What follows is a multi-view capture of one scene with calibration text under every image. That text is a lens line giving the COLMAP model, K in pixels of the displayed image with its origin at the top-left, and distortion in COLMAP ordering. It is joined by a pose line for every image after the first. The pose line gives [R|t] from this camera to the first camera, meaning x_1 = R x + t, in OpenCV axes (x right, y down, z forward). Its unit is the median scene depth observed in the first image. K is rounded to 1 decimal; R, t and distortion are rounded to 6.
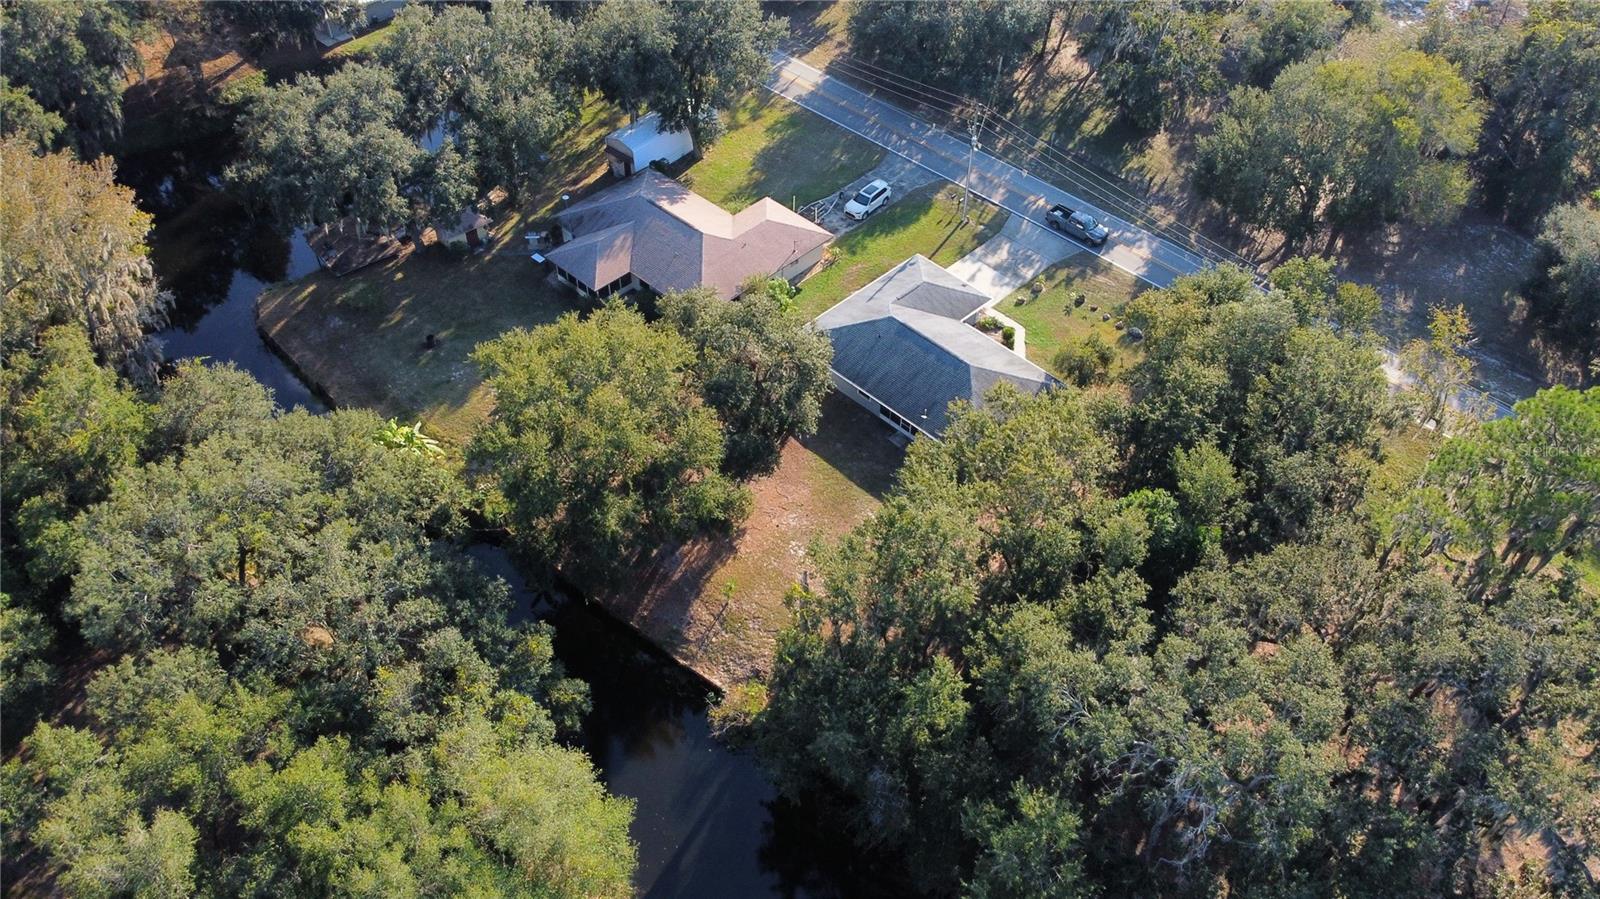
lens RADIAL K [[1230.9, 0, 798.5], [0, 1230.9, 450.8], [0, 0, 1]] dist [-0.006800, 0.000189]
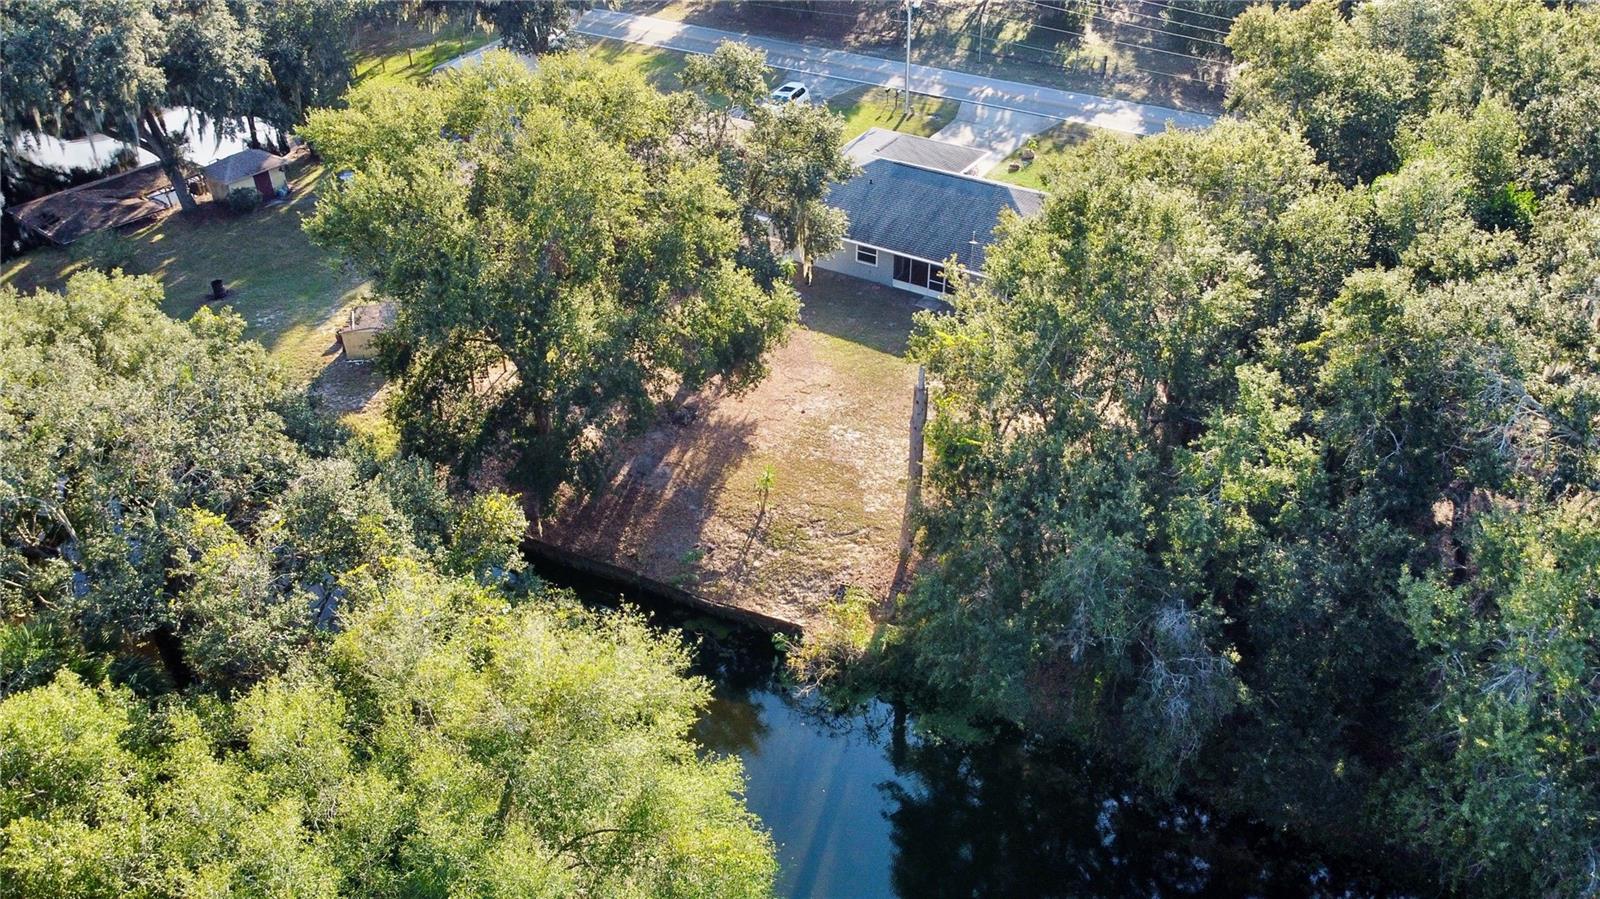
lens RADIAL K [[1230.9, 0, 800.1], [0, 1230.9, 448.2], [0, 0, 1]] dist [-0.006800, 0.000189]
pose [[0.972724, -0.144050, 0.181818, -0.128309], [0.176562, 0.968140, -0.177570, 0.179439], [-0.150446, 0.204829, 0.967166, 0.334594]]
